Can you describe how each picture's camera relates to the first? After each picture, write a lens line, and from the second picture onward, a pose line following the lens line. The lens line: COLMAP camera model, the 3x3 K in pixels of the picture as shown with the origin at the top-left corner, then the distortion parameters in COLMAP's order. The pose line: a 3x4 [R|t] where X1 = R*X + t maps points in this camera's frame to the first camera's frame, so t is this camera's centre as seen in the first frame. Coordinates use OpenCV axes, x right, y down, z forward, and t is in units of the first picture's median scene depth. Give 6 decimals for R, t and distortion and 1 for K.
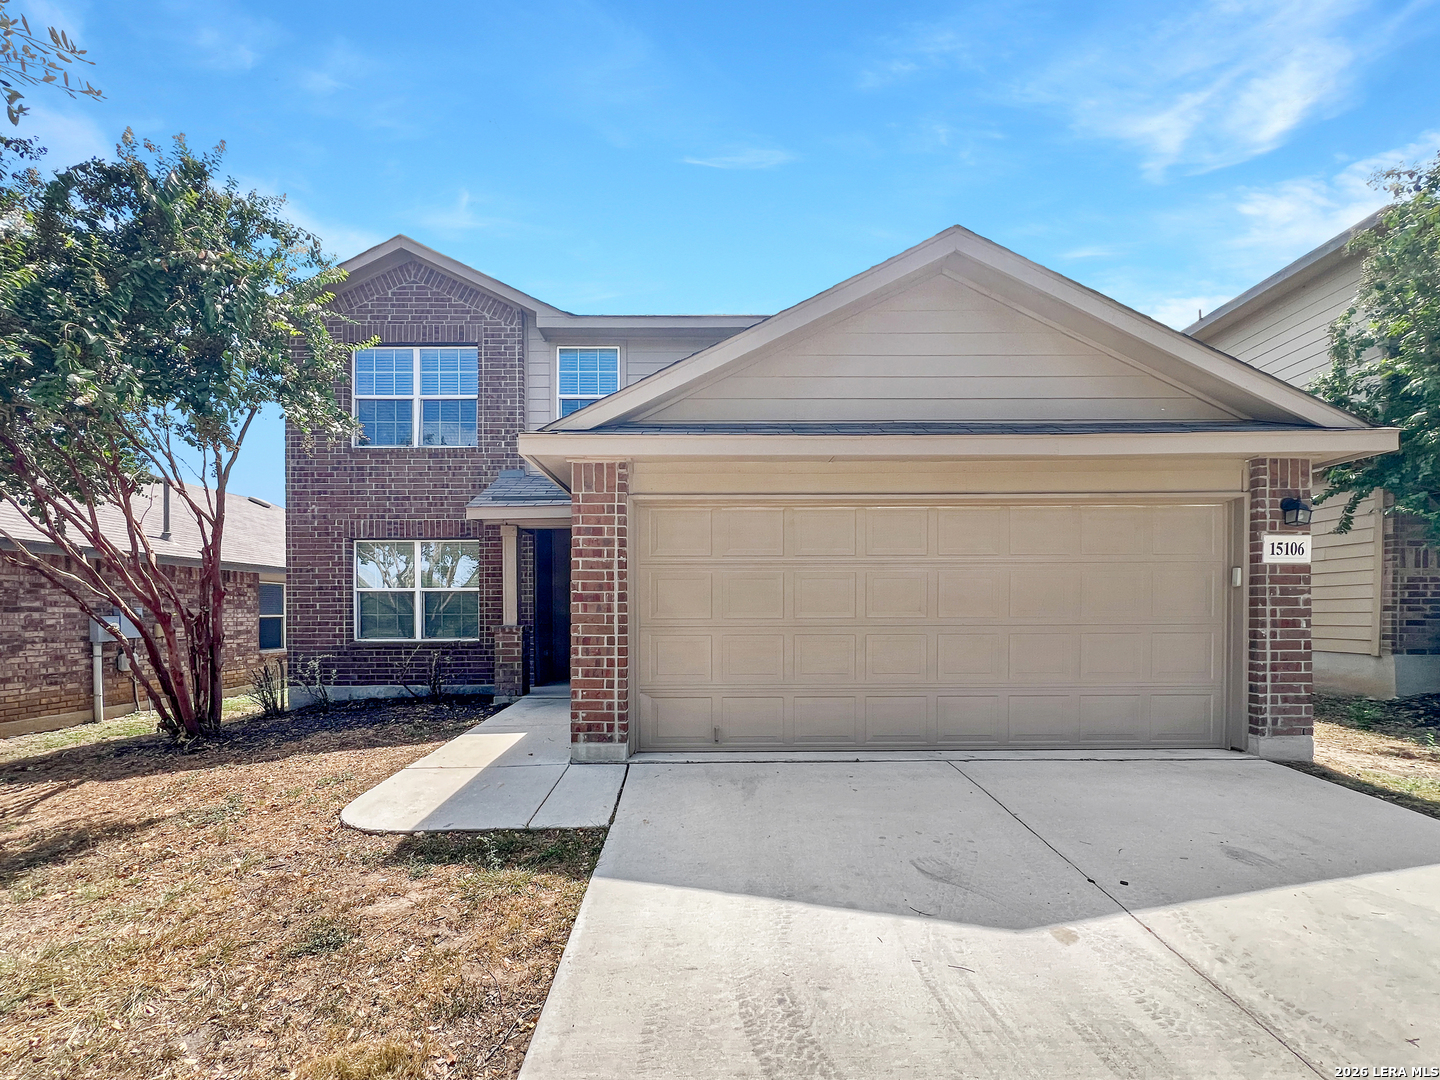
lens RADIAL K [[588.8, 0, 640.9], [0, 588.8, 607.8], [0, 0, 1]] dist [0.000240, -0.000263]
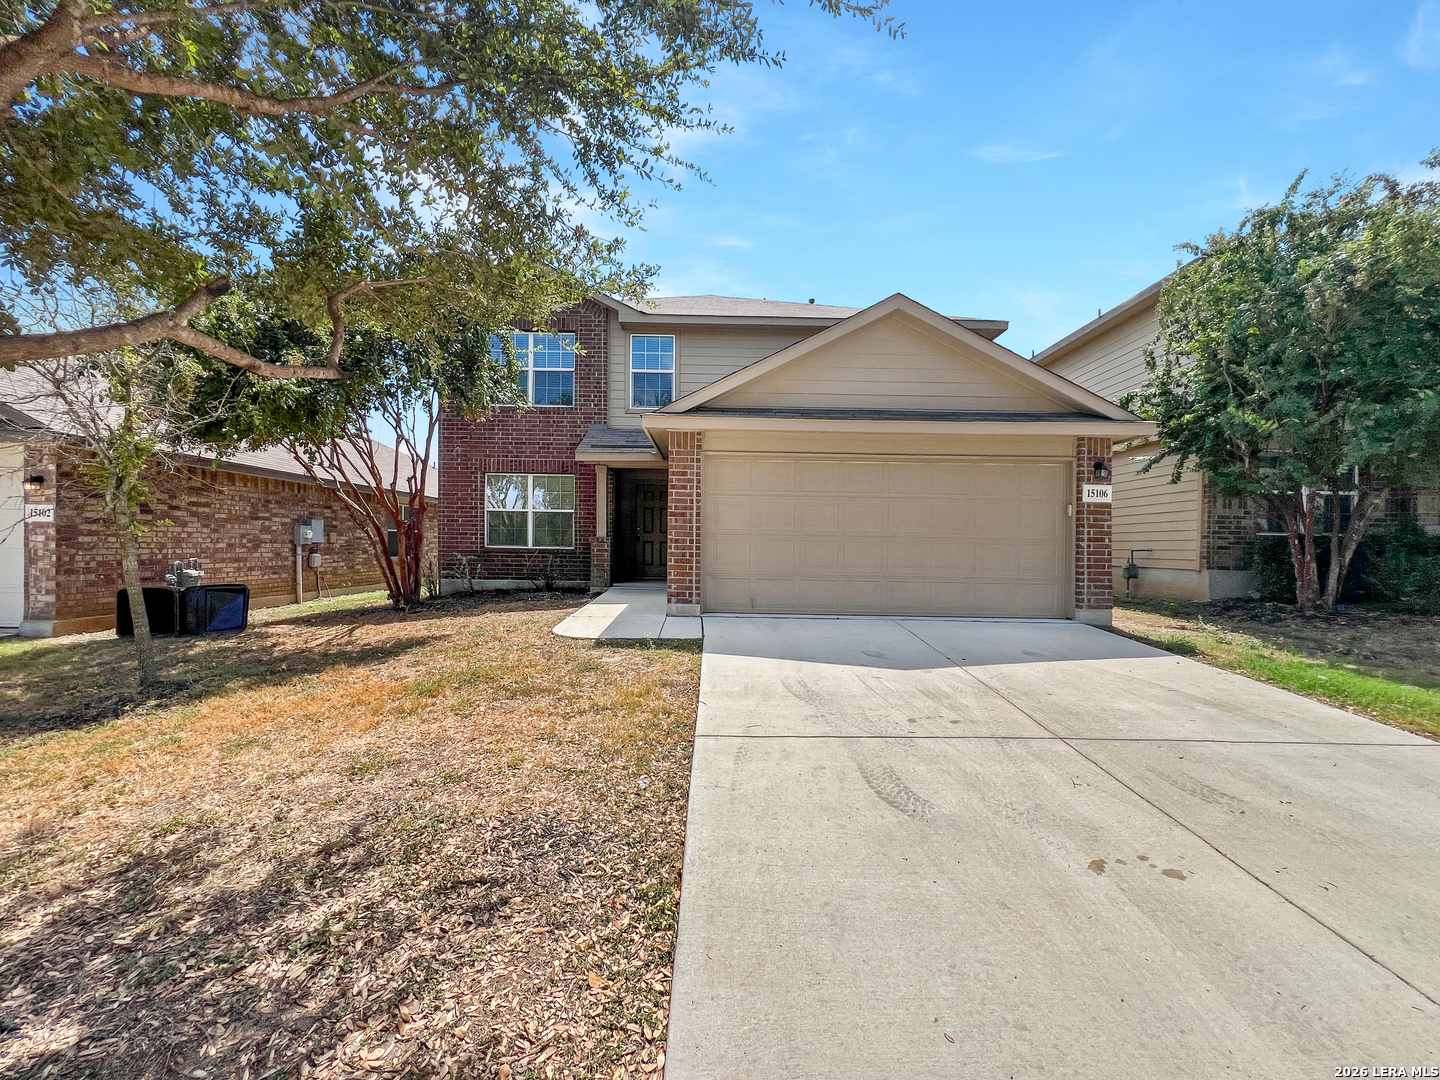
lens RADIAL K [[579.7, 0, 720.0], [0, 579.7, 540.0], [0, 0, 1]] dist [0.000246, 0.000080]
pose [[0.991342, 0.009755, 0.130945, -0.135097], [-0.009632, 0.999952, -0.001576, 0.040358], [-0.130954, 0.000302, 0.991388, -0.441956]]
